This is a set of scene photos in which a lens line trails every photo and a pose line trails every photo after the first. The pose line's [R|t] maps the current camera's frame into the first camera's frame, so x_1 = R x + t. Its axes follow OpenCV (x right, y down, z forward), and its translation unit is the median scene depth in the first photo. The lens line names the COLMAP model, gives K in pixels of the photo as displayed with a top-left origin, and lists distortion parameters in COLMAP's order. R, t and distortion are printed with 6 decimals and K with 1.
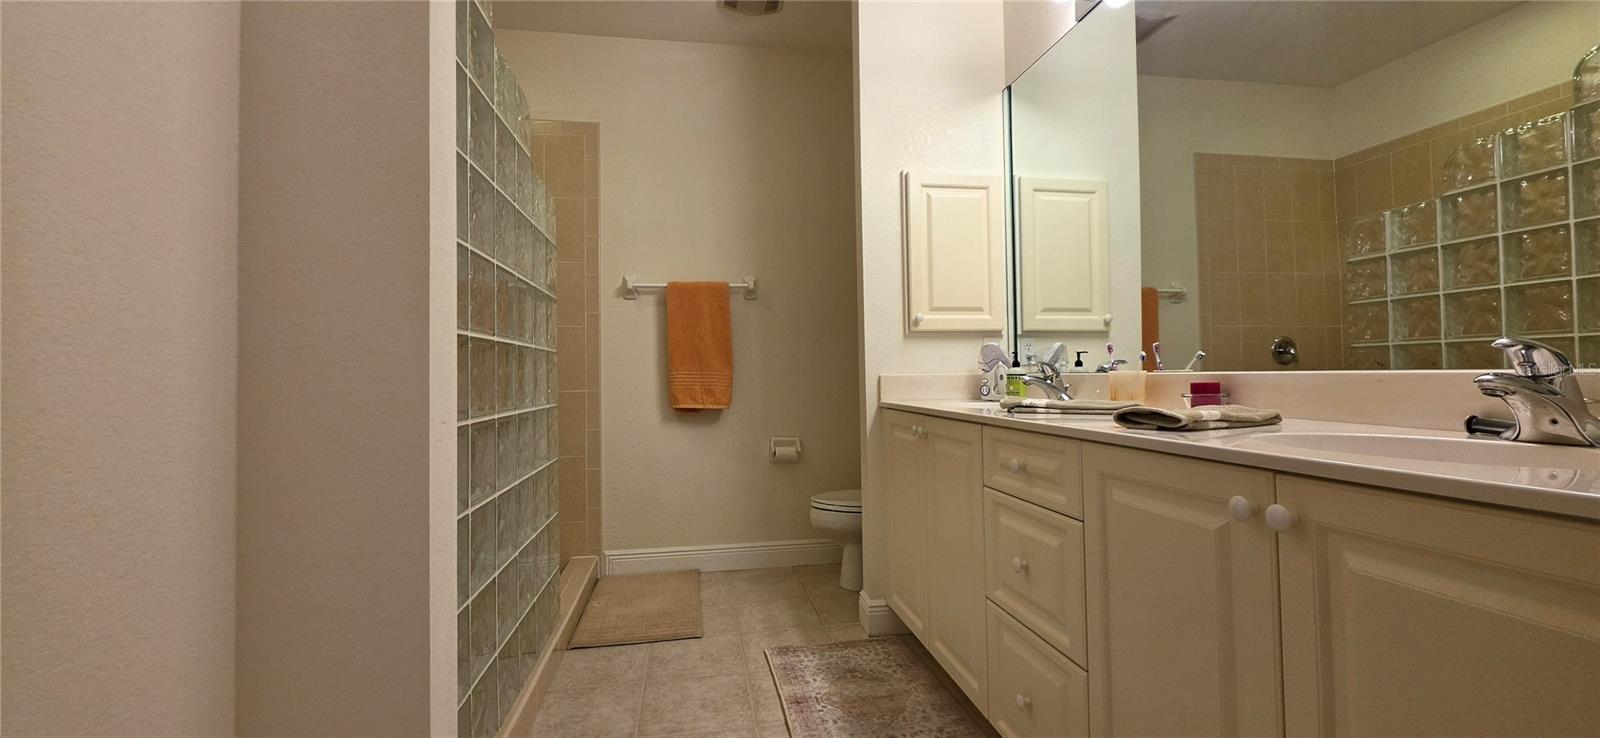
lens RADIAL K [[622.2, 0, 798.6], [0, 622.2, 367.0], [0, 0, 1]] dist [0.006939, 0.000538]
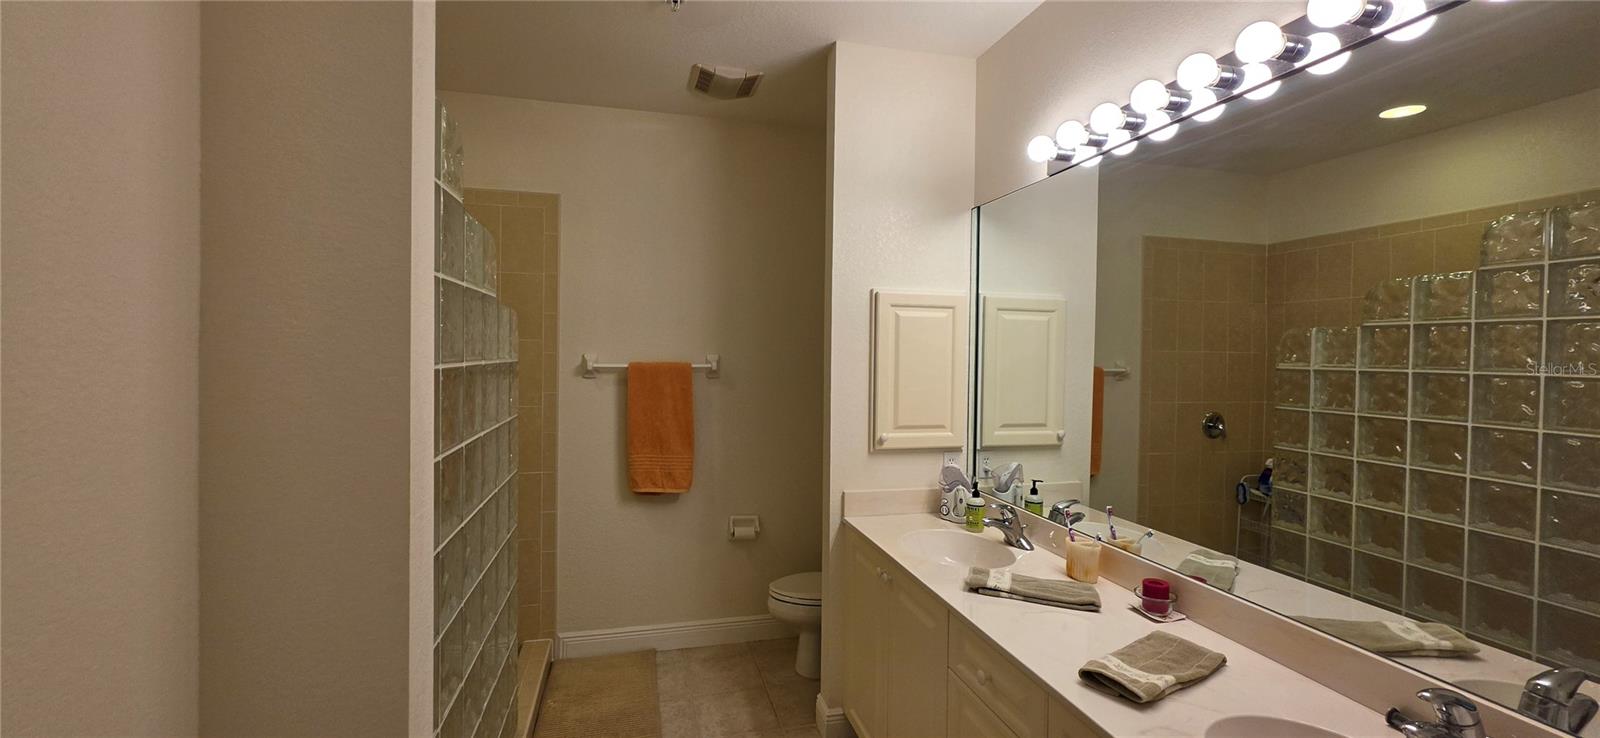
lens RADIAL K [[622.2, 0, 793.8], [0, 622.2, 361.8], [0, 0, 1]] dist [0.006939, 0.000538]
pose [[0.996372, 0.026203, 0.080969, -0.034760], [-0.029534, 0.998754, 0.040217, -0.209597], [-0.079815, -0.042462, 0.995905, 0.000935]]
